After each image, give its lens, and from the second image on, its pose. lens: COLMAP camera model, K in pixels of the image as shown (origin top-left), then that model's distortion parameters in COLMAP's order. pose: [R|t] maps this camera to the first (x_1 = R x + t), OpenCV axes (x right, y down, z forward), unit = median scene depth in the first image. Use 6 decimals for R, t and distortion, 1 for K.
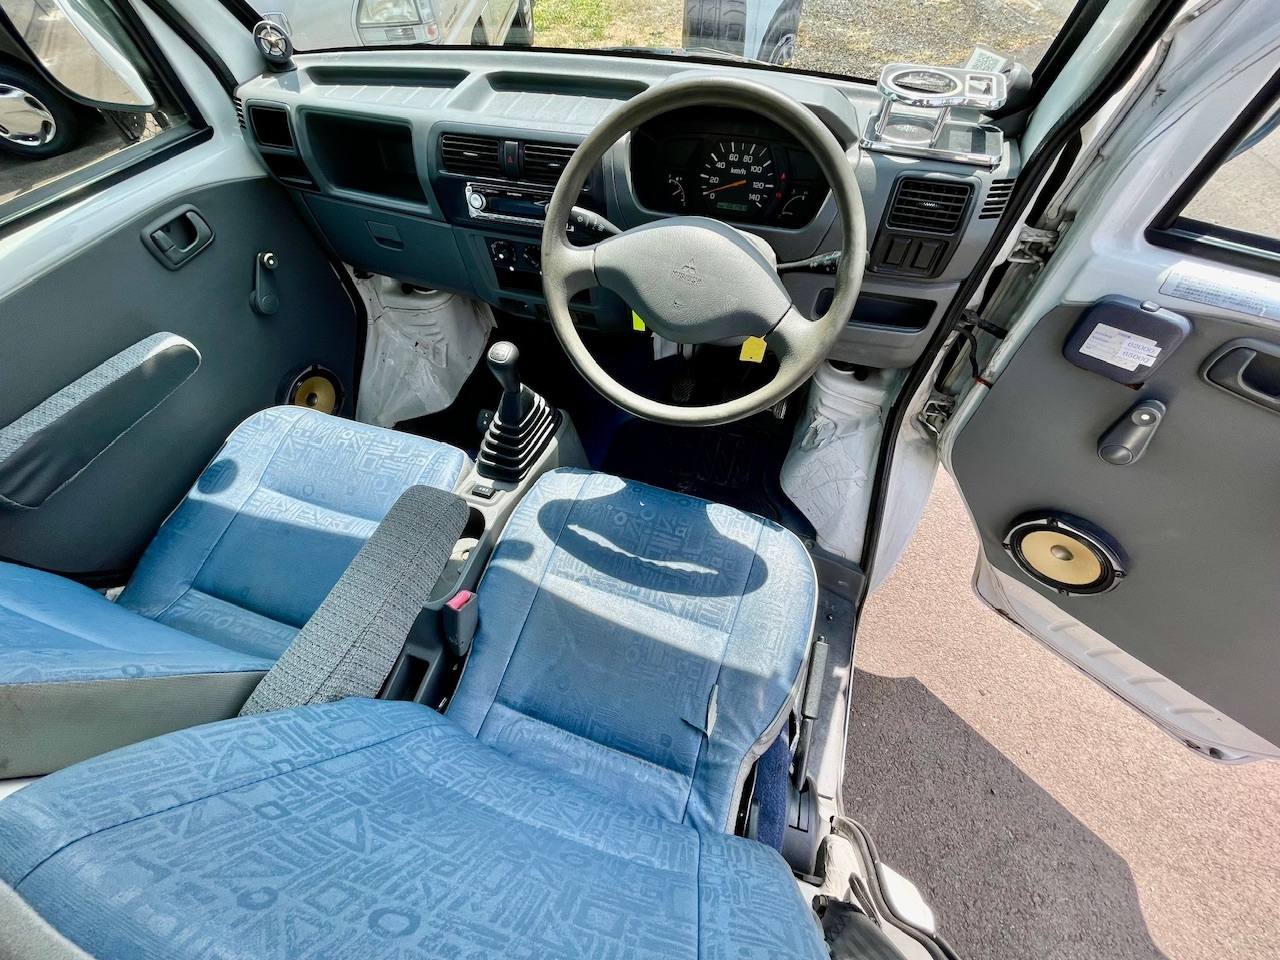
lens RADIAL K [[503.4, 0, 635.5], [0, 503.4, 478.9], [0, 0, 1]] dist [0.000131, -0.000061]
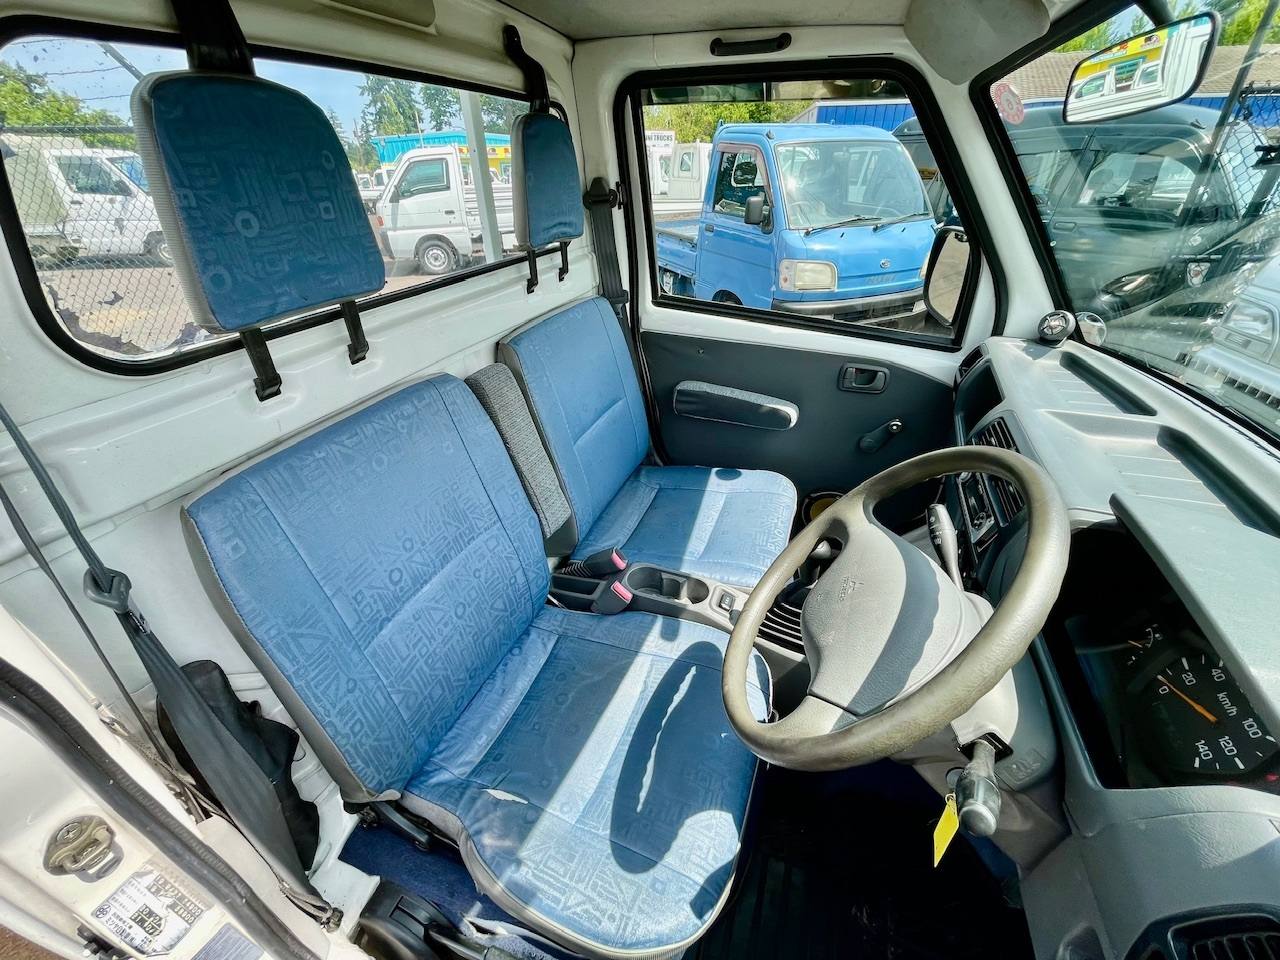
lens RADIAL K [[517.3, 0, 620.5], [0, 517.3, 477.9], [0, 0, 1]] dist [-0.000106, -0.000094]
pose [[-0.073079, 0.563480, -0.822891, 0.557351], [-0.817417, 0.438877, 0.373116, -0.365515], [0.571392, 0.699912, 0.428526, 0.181027]]
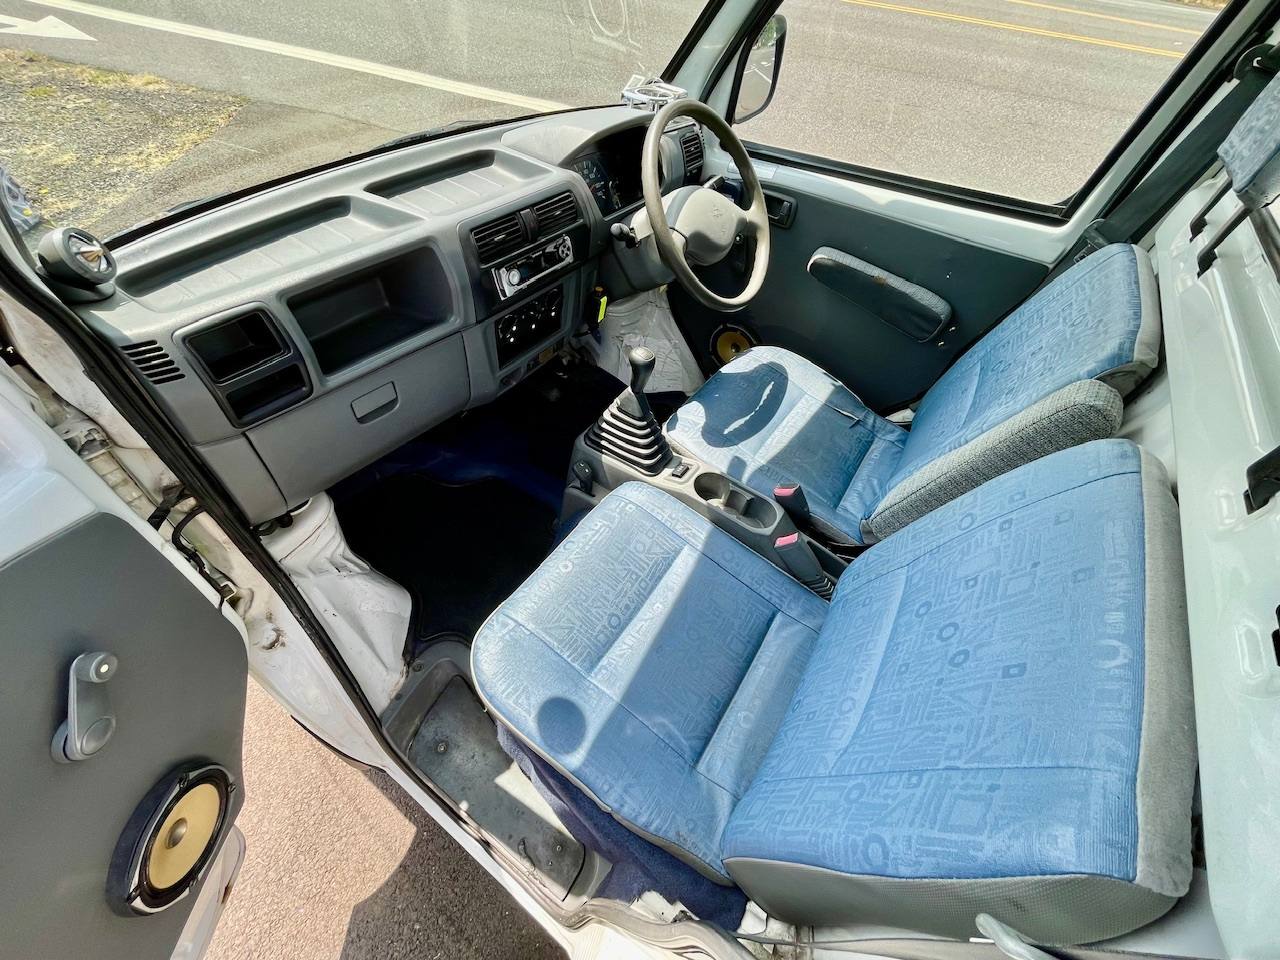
lens RADIAL K [[517.3, 0, 620.5], [0, 517.3, 477.9], [0, 0, 1]] dist [-0.000106, -0.000094]
pose [[0.280494, -0.668955, 0.688348, -1.253047], [0.736374, 0.609972, 0.292724, -0.445130], [-0.615692, 0.424774, 0.663694, 0.328809]]
